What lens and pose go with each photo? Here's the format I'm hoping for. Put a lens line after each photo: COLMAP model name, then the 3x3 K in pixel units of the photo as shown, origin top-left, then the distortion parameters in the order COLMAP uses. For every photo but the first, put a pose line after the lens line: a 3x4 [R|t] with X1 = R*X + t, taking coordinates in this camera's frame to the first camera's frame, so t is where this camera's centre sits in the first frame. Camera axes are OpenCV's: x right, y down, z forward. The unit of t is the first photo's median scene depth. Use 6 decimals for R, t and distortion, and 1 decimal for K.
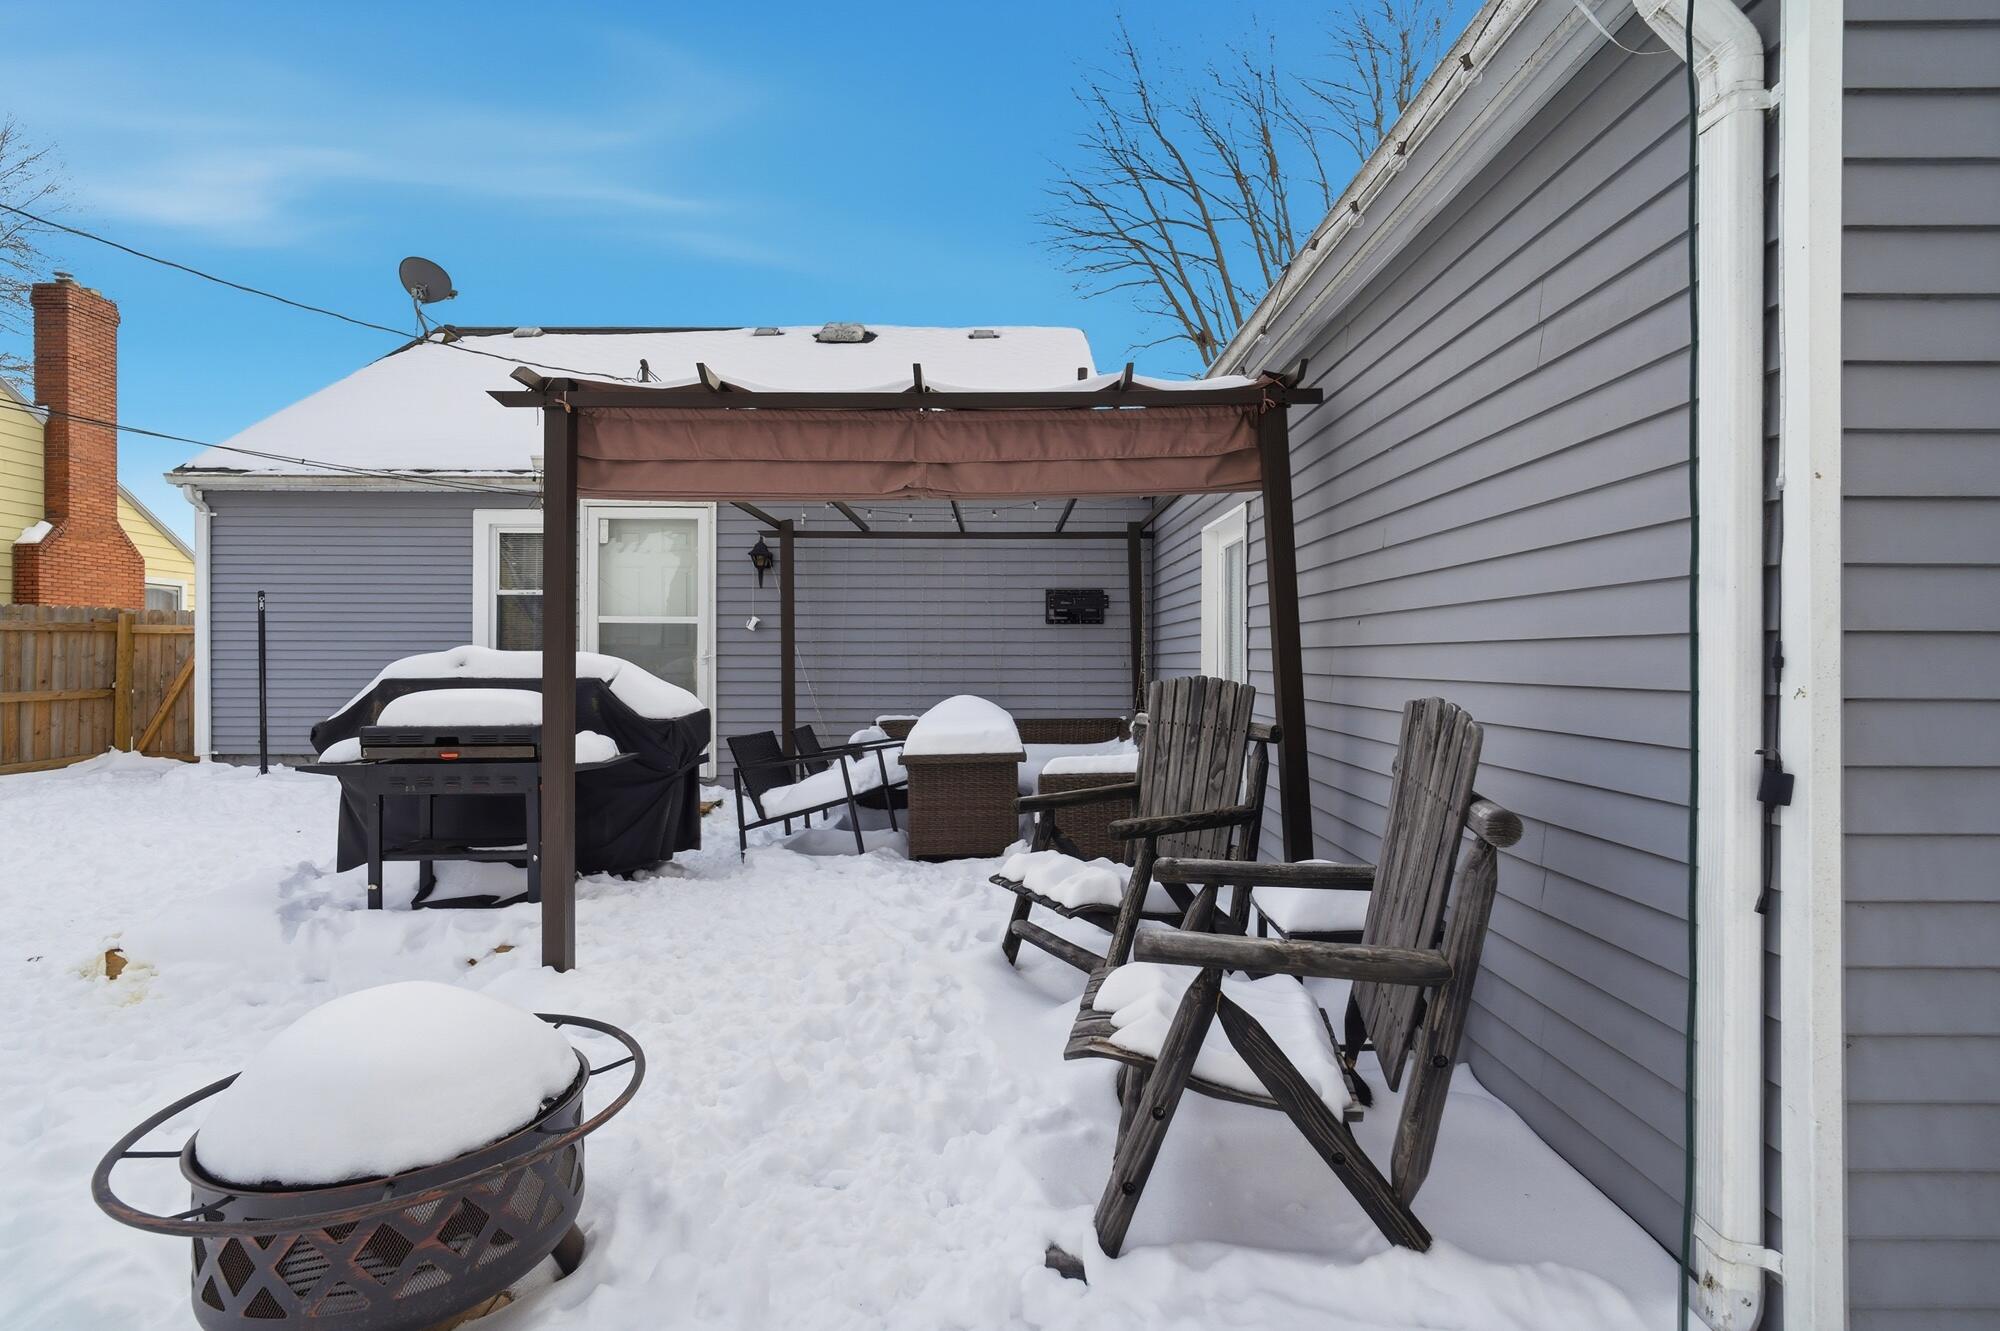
lens RADIAL K [[956.6, 0, 1004.4], [0, 956.6, 666.9], [0, 0, 1]] dist [-0.008823, 0.001901]
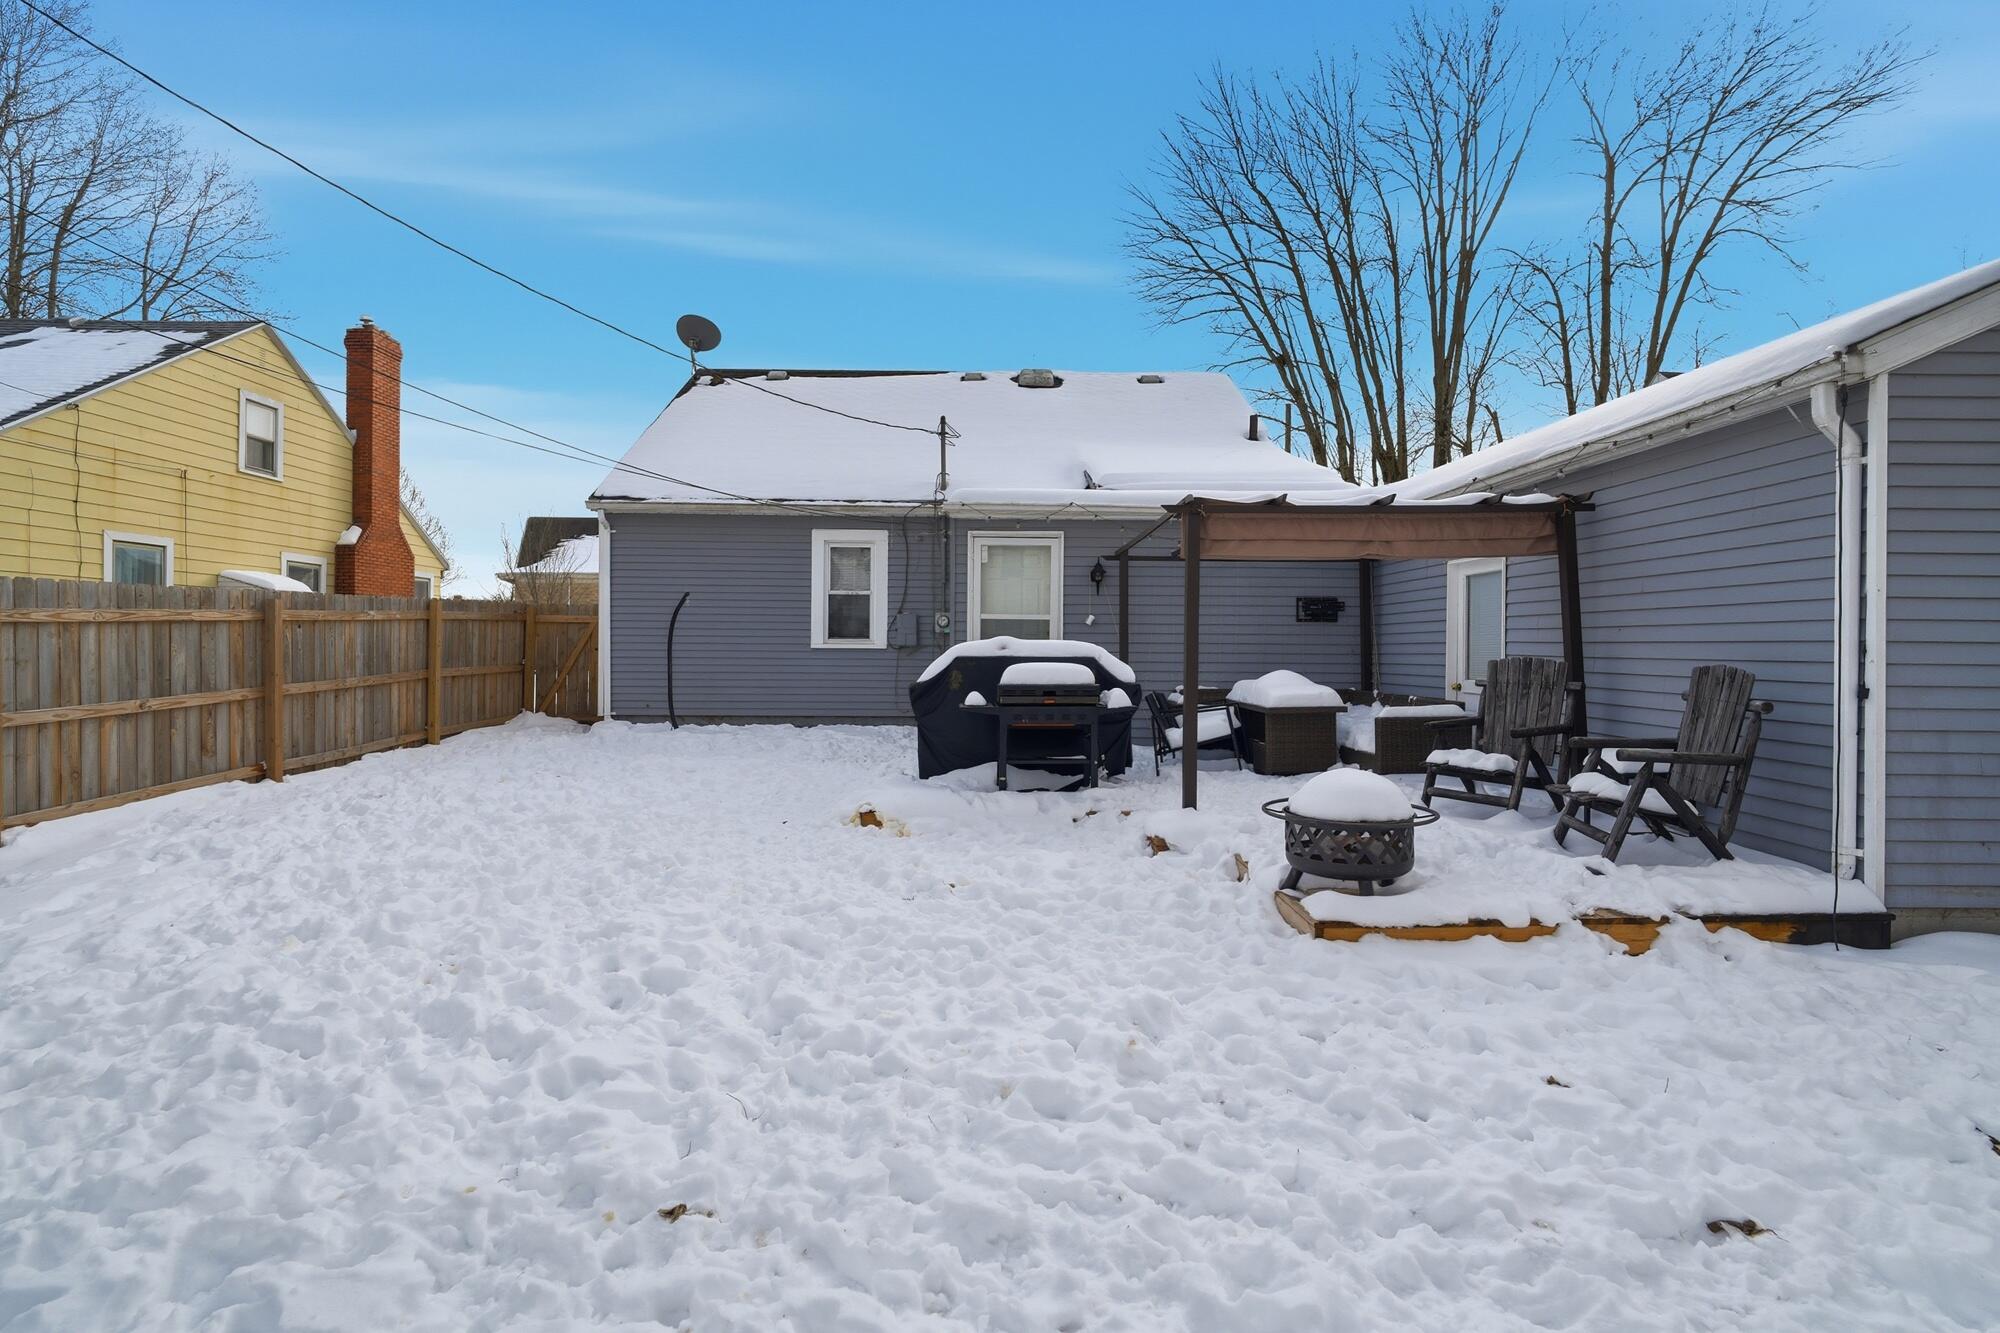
lens RADIAL K [[956.6, 0, 991.7], [0, 956.6, 656.1], [0, 0, 1]] dist [-0.008823, 0.001901]
pose [[0.999937, 0.006709, -0.008966, -0.391785], [-0.006675, 0.999970, 0.003868, 0.003645], [0.008992, -0.003808, 0.999952, -0.414512]]
